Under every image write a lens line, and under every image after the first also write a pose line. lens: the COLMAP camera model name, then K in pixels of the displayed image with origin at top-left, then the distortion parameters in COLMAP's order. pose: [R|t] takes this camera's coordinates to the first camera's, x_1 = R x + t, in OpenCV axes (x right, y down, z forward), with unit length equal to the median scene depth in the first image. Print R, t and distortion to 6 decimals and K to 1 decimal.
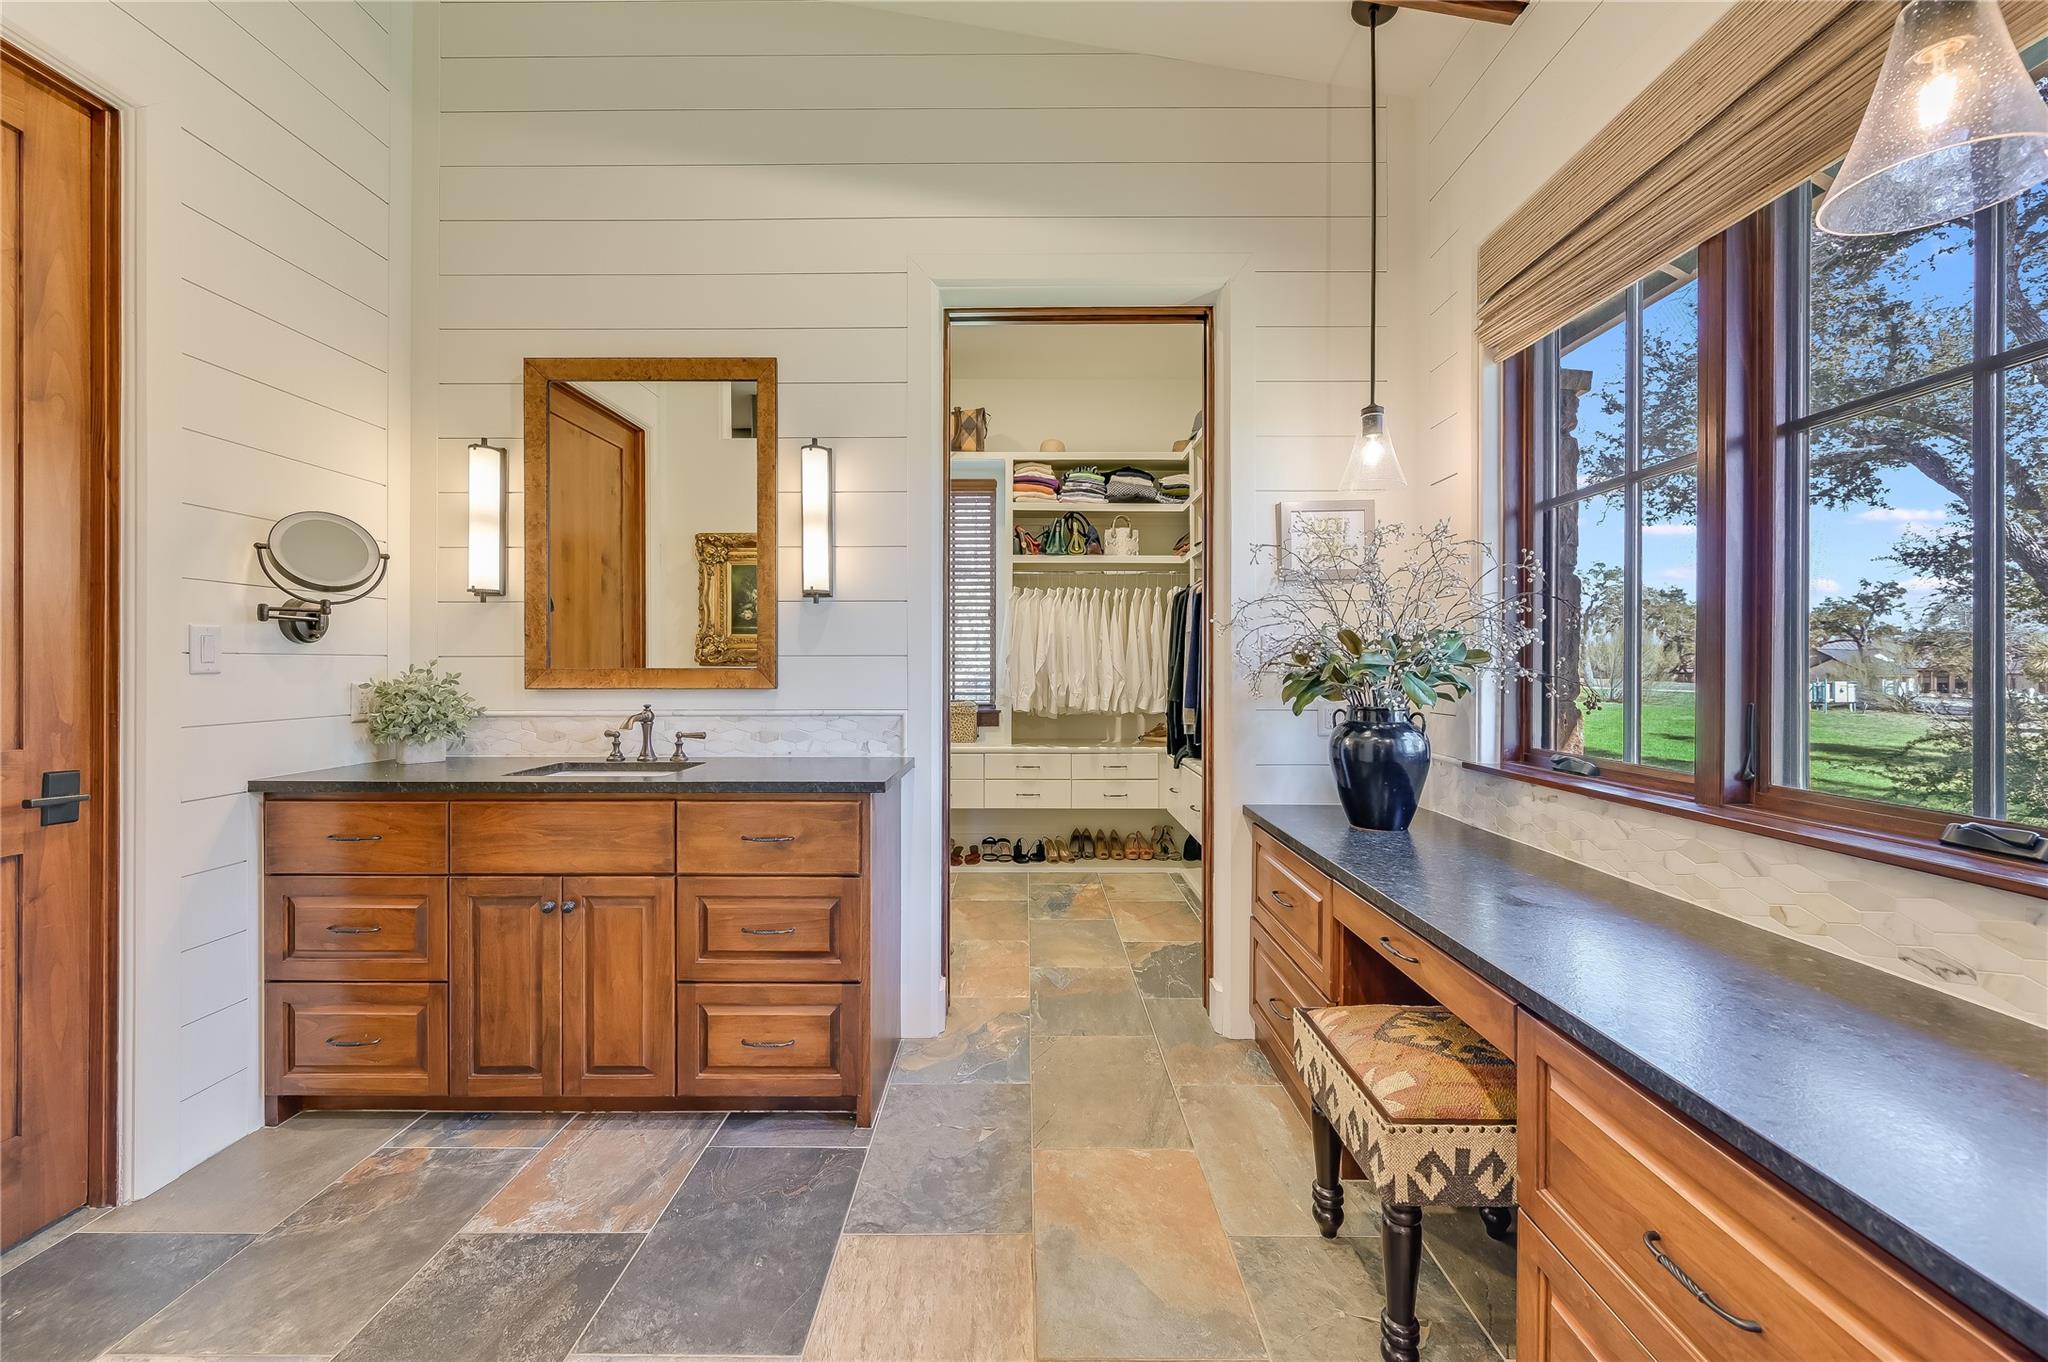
lens RADIAL K [[813.0, 0, 1024.6], [0, 813.0, 676.8], [0, 0, 1]] dist [0.001058, 0.000314]
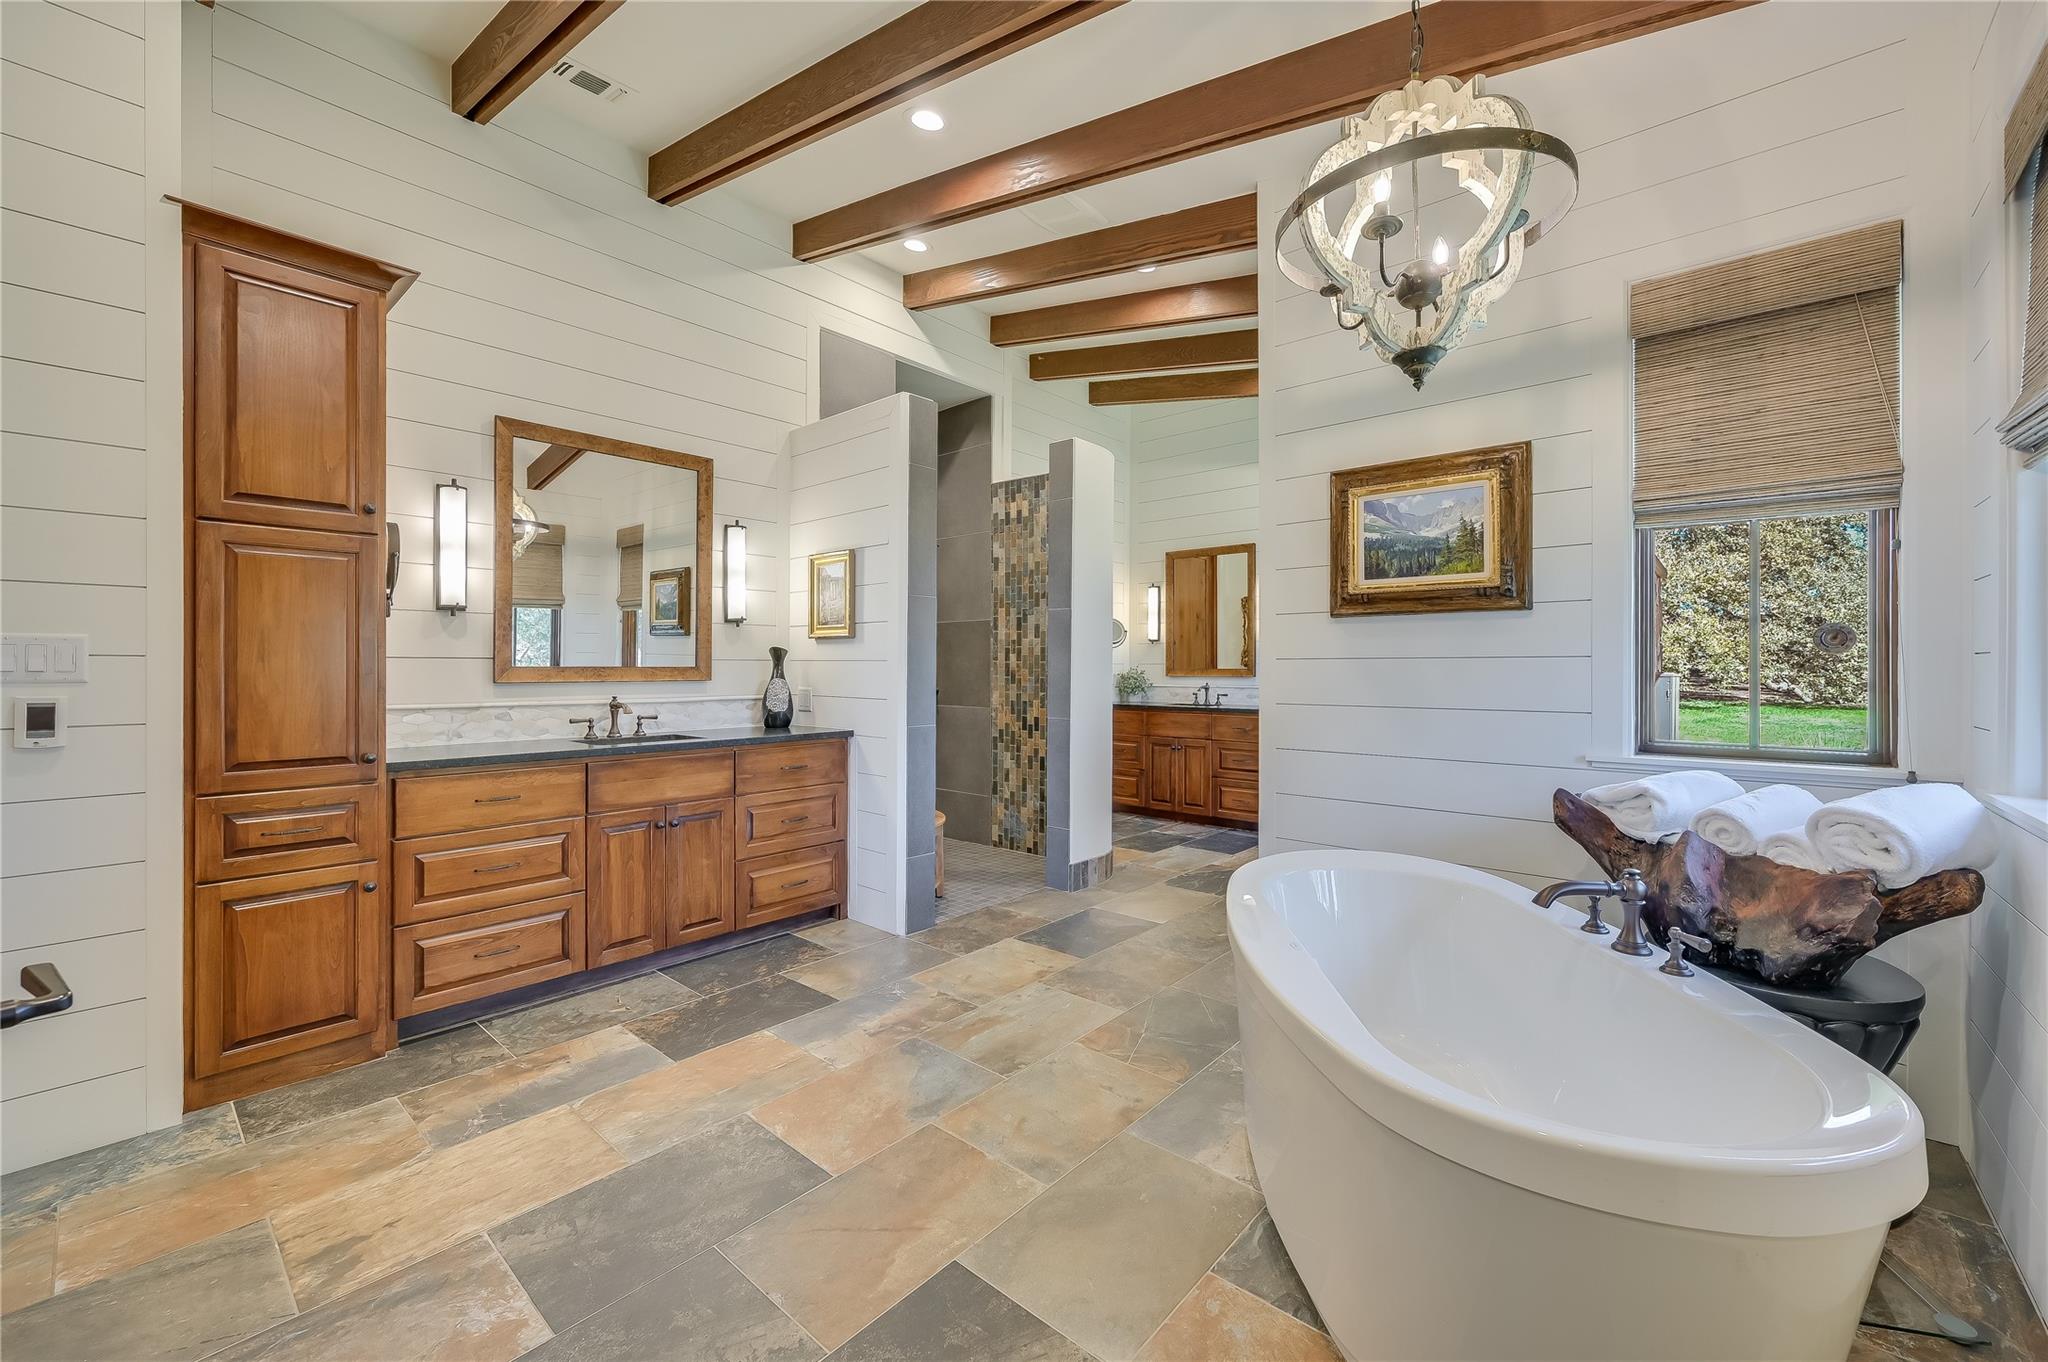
lens RADIAL K [[813.0, 0, 1024.6], [0, 813.0, 676.8], [0, 0, 1]] dist [0.001058, 0.000314]
pose [[0.760064, 0.003913, -0.649837, 0.782476], [-0.005732, 0.999983, -0.000683, 0.020592], [0.649823, 0.004244, 0.760073, -1.355302]]
